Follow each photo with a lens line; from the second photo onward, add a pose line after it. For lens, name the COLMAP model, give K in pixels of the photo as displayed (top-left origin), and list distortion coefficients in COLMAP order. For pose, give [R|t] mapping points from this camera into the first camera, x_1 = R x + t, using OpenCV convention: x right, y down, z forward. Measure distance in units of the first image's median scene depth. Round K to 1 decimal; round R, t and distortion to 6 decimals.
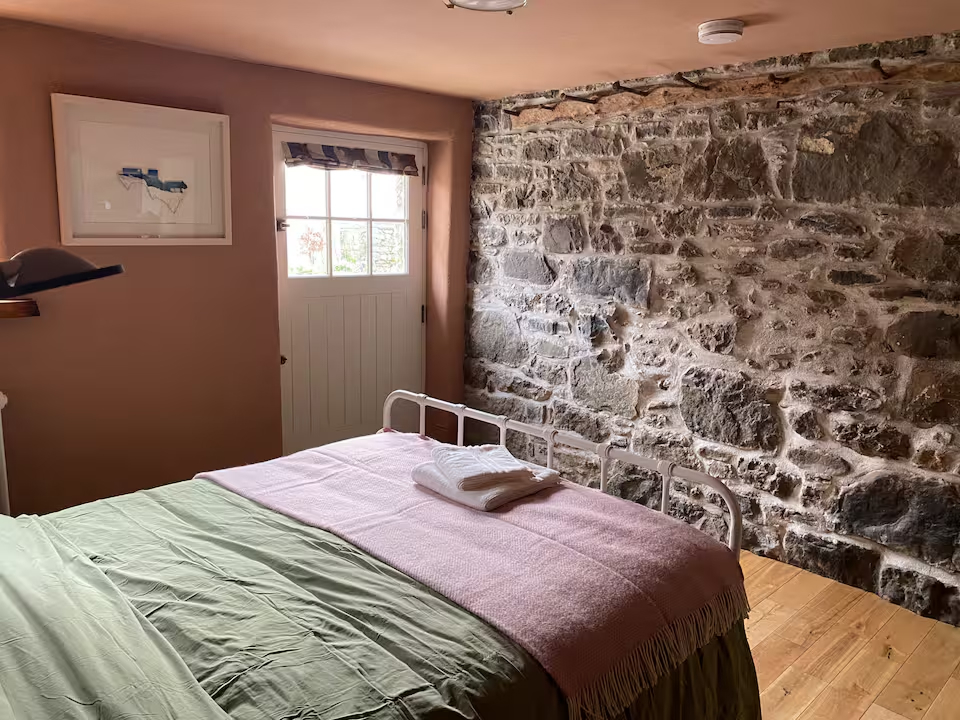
lens RADIAL K [[716.8, 0, 489.8], [0, 716.8, 356.4], [0, 0, 1]] dist [0.068005, -0.091757]
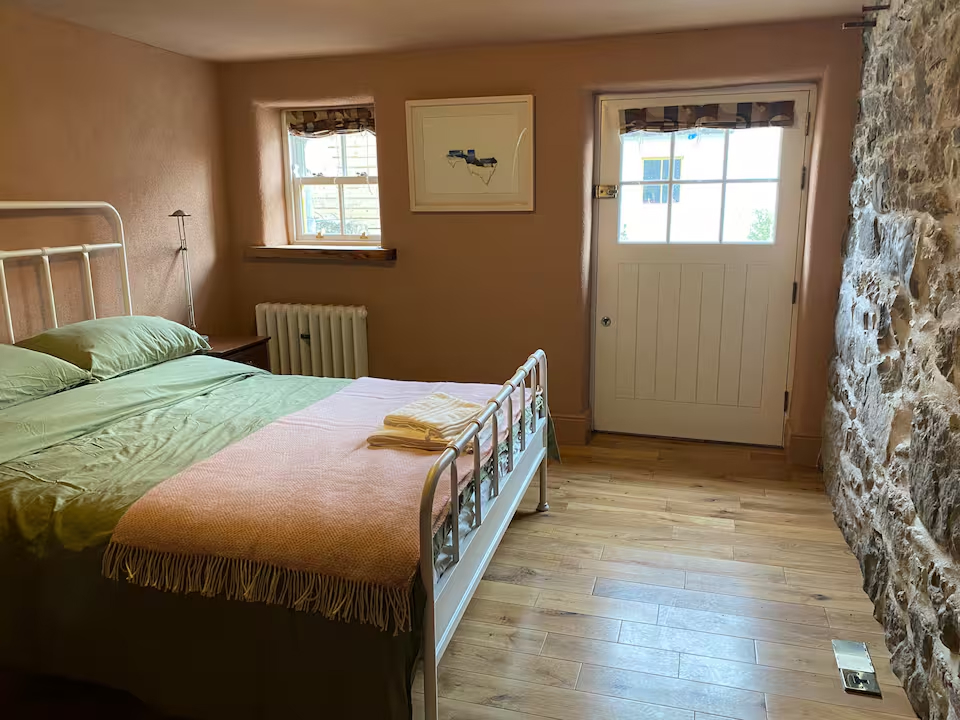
lens RADIAL K [[716.8, 0, 489.8], [0, 716.8, 356.4], [0, 0, 1]] dist [0.068005, -0.091757]
pose [[0.504453, 0.156313, -0.849172, 0.535123], [-0.137008, 0.985507, 0.100019, -0.026171], [0.852500, 0.065889, 0.518558, 0.317522]]
